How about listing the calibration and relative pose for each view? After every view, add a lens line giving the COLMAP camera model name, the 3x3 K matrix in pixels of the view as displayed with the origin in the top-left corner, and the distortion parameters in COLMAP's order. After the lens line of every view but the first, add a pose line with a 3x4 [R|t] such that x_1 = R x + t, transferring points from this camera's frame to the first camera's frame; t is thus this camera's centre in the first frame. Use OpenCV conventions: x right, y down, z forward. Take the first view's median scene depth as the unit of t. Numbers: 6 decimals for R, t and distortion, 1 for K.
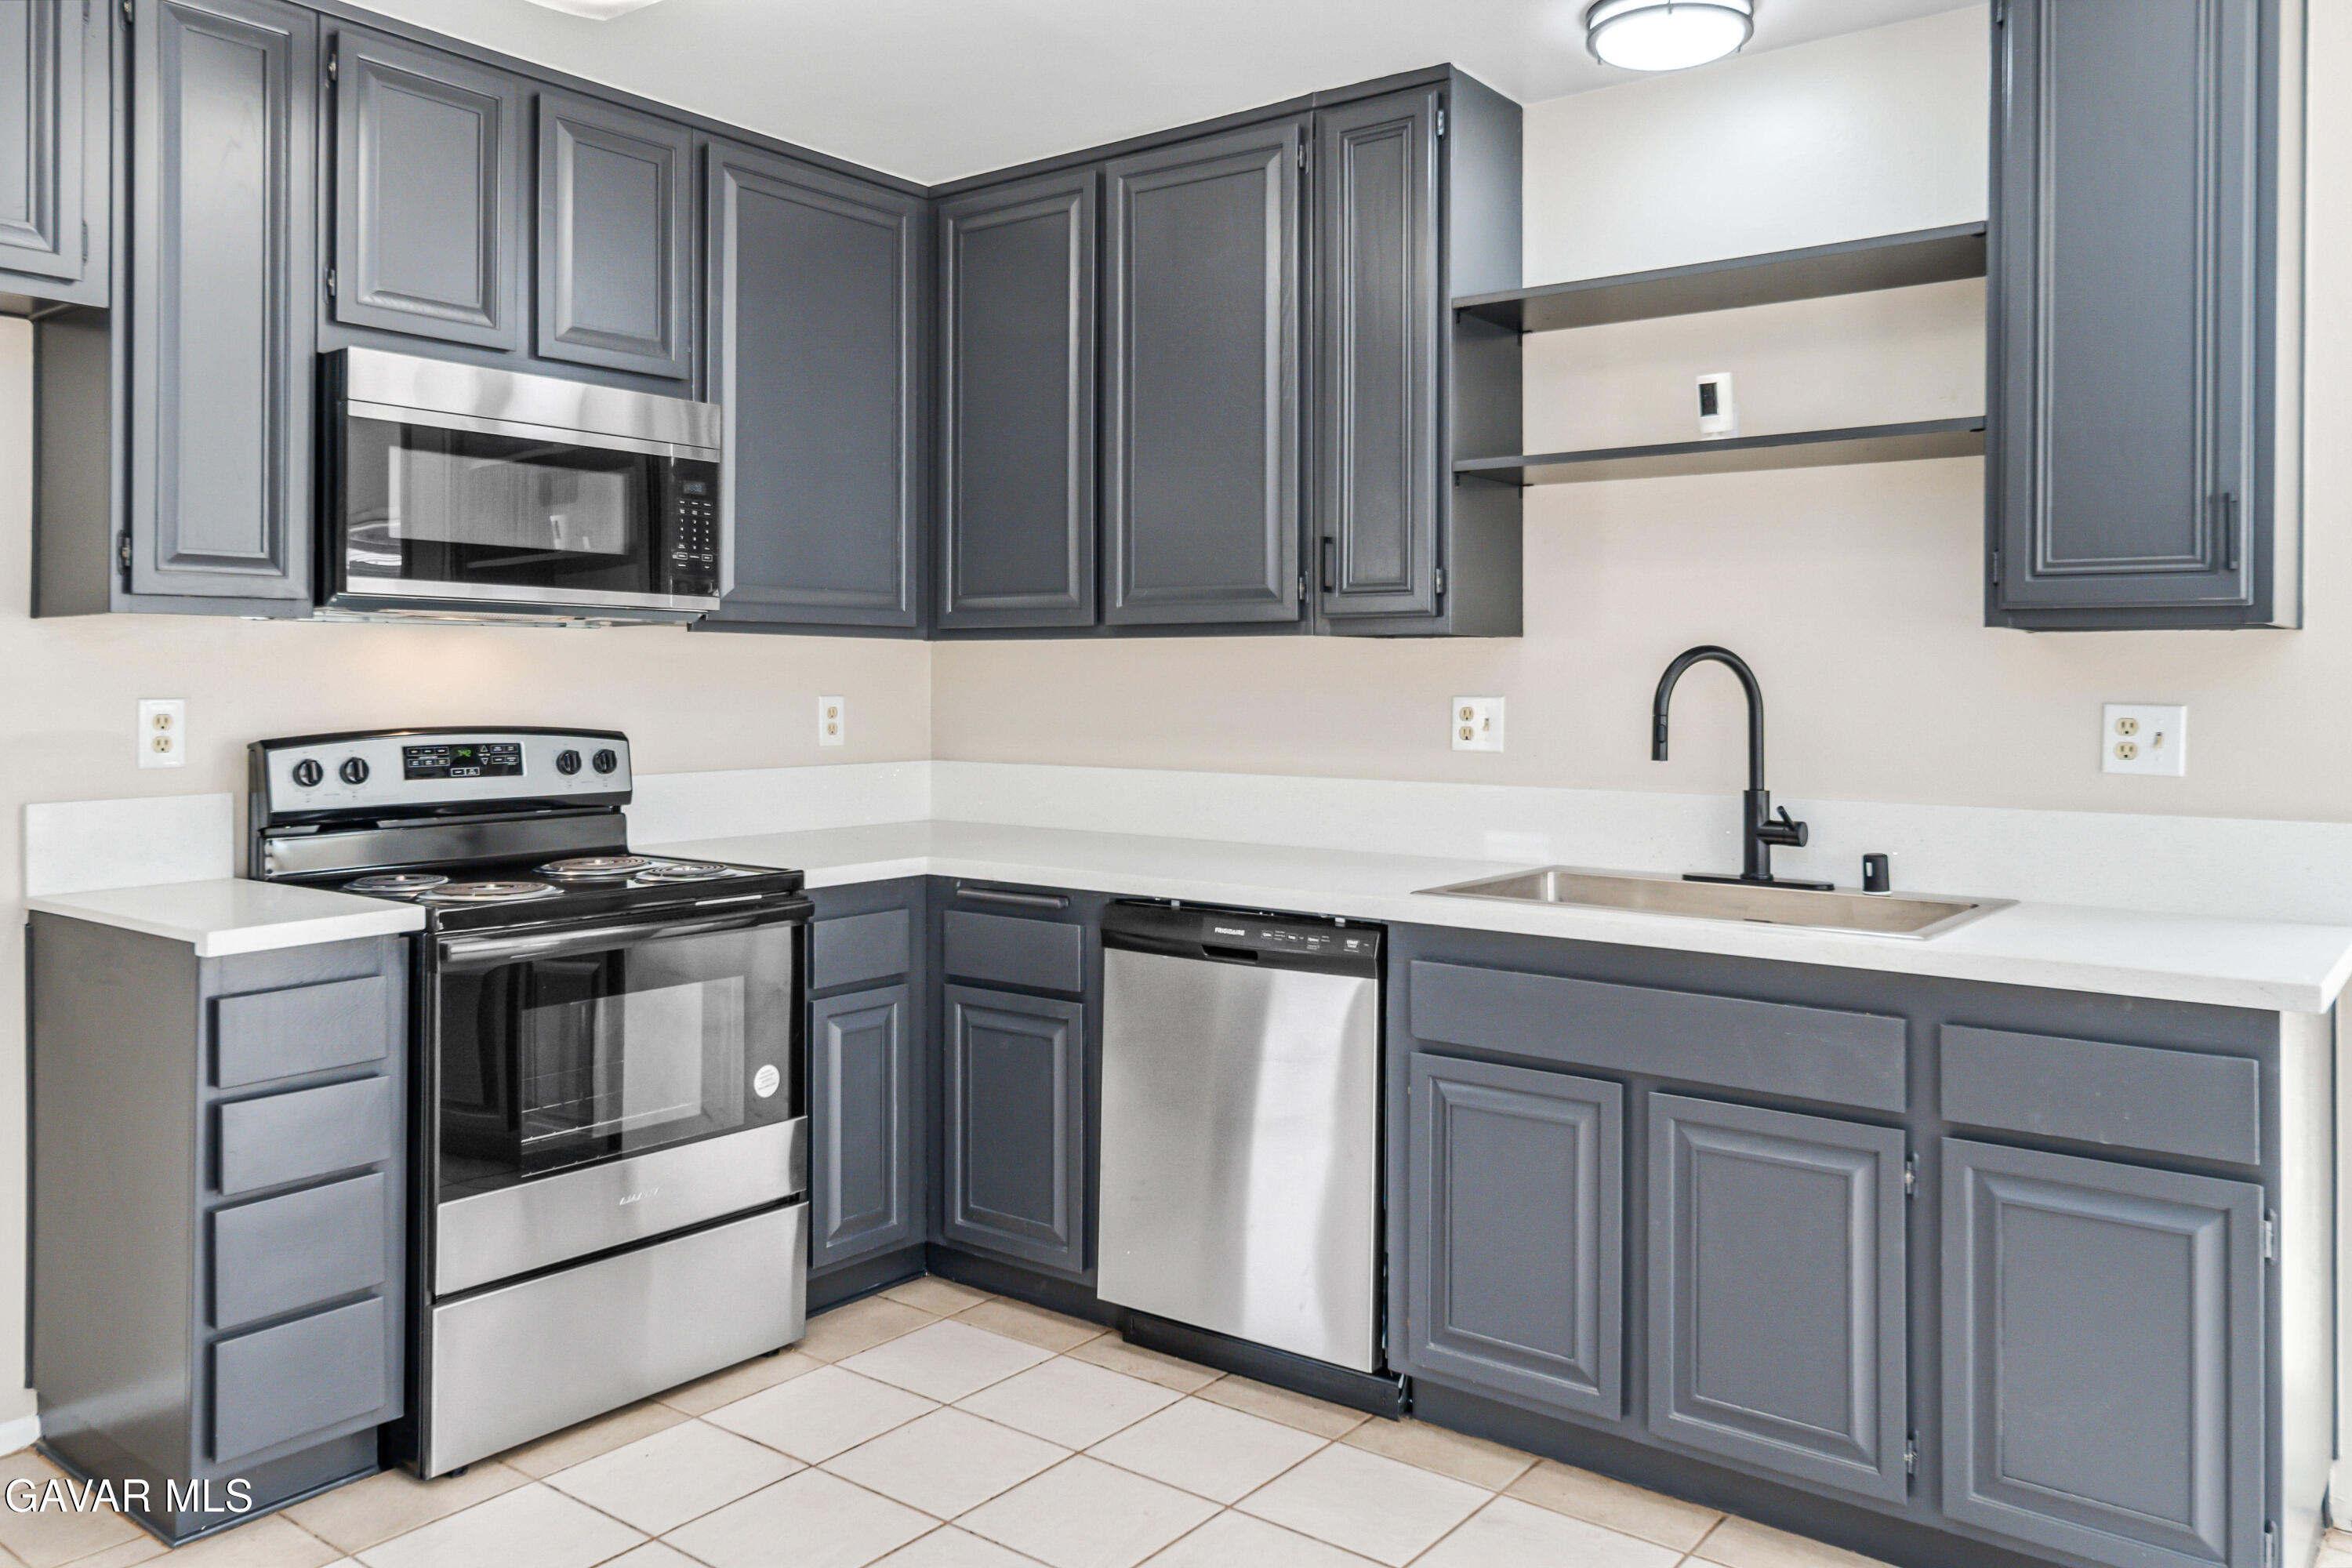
lens RADIAL K [[1739.8, 0, 1169.3], [0, 1739.8, 673.1], [0, 0, 1]] dist [-0.001210, 0.008265]
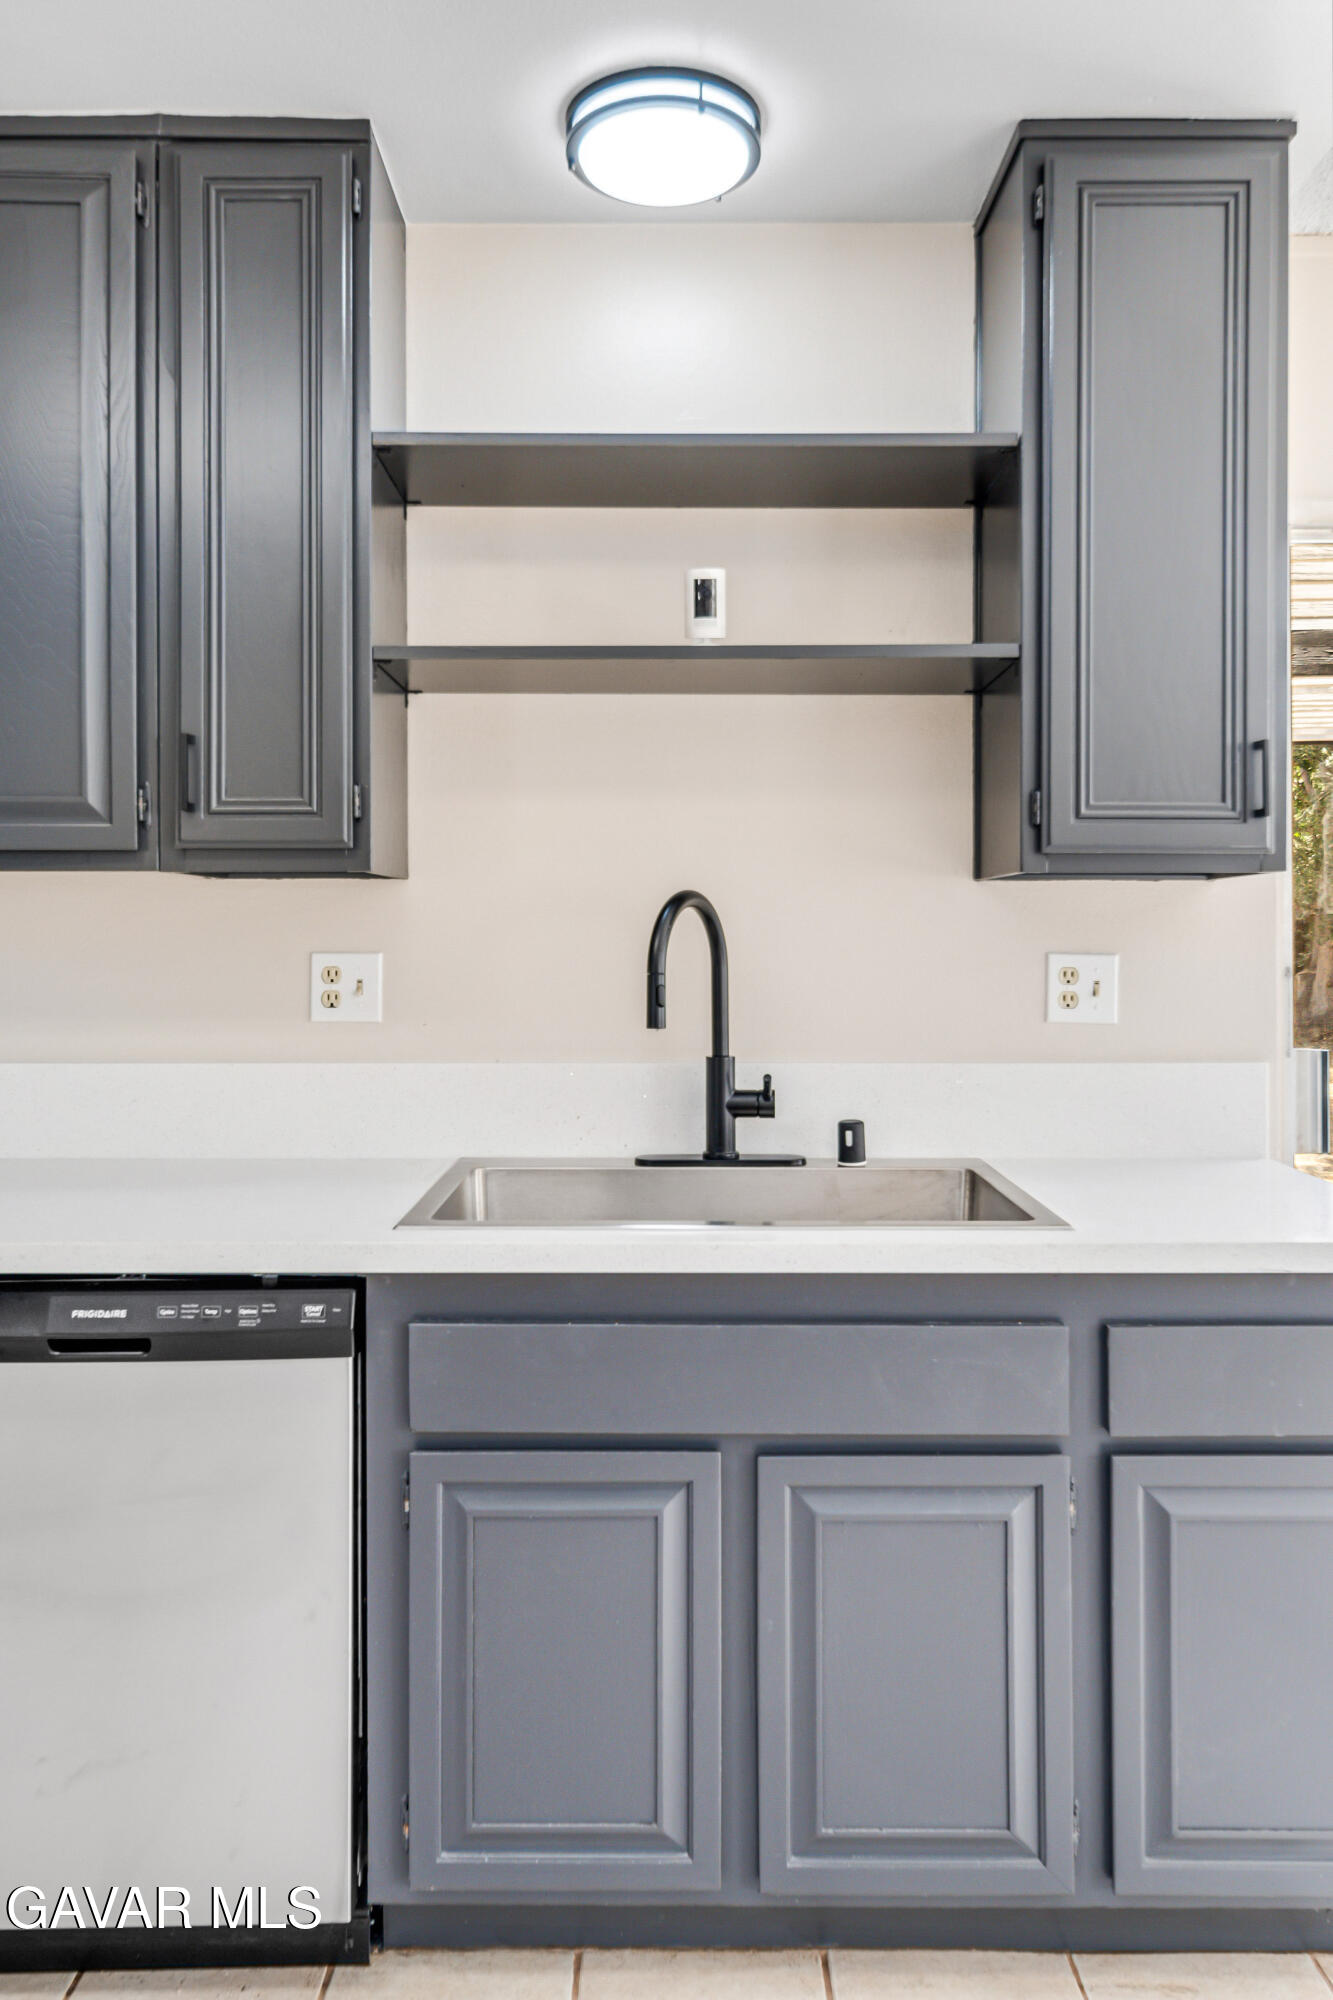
lens RADIAL K [[1479.4, 0, 657.3], [0, 1479.4, 929.2], [0, 0, 1]] dist [-0.001210, 0.008265]
pose [[0.789999, -0.002920, 0.613102, -0.145995], [0.001244, 0.999994, 0.003159, 0.000839], [-0.613107, -0.001733, 0.789998, 0.437764]]
